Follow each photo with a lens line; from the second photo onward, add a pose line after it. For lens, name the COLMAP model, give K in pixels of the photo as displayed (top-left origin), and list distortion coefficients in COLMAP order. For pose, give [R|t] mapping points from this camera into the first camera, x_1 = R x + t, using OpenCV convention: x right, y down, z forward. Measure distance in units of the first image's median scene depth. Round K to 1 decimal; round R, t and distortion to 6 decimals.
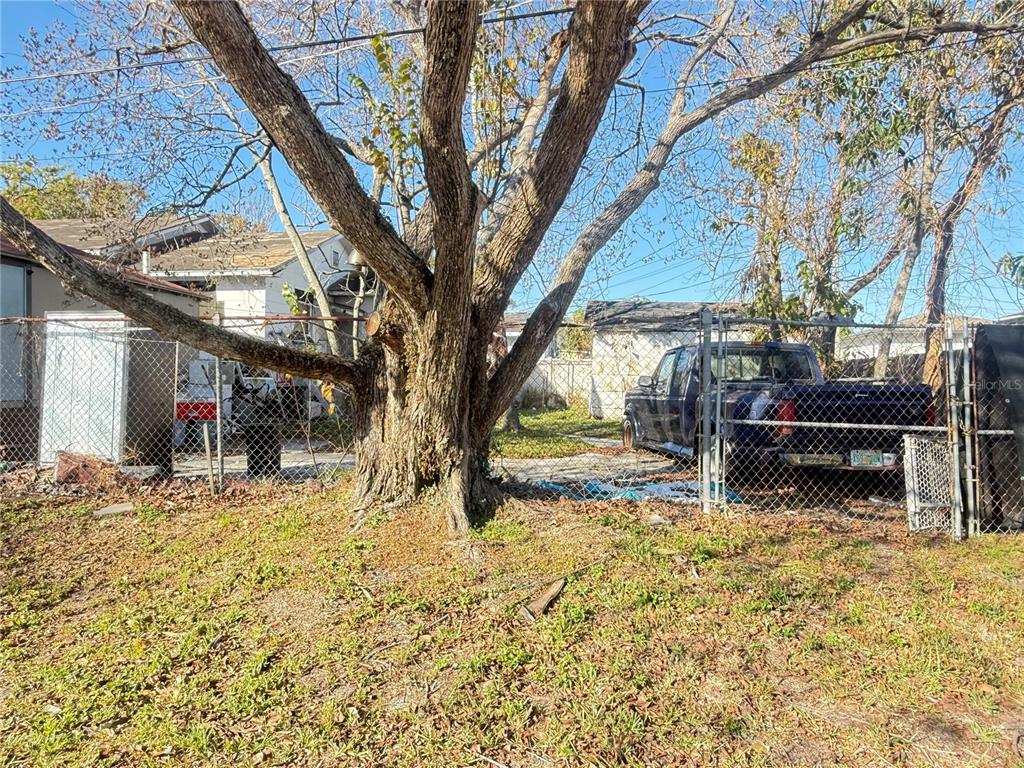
lens RADIAL K [[686.0, 0, 507.2], [0, 686.0, 386.6], [0, 0, 1]] dist [-0.002264, 0.004603]
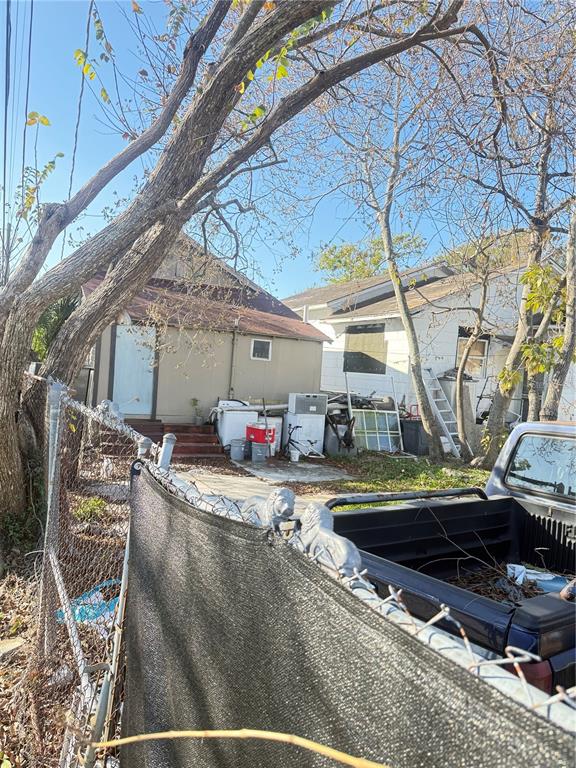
lens RADIAL K [[604.2, 0, 286.0], [0, 604.2, 384.2], [0, 0, 1]] dist [0.105890, -0.148286]
pose [[0.549209, 0.047351, -0.834342, 0.995224], [-0.072773, 0.997311, 0.008697, -0.139043], [0.832510, 0.055941, 0.551178, 0.881864]]
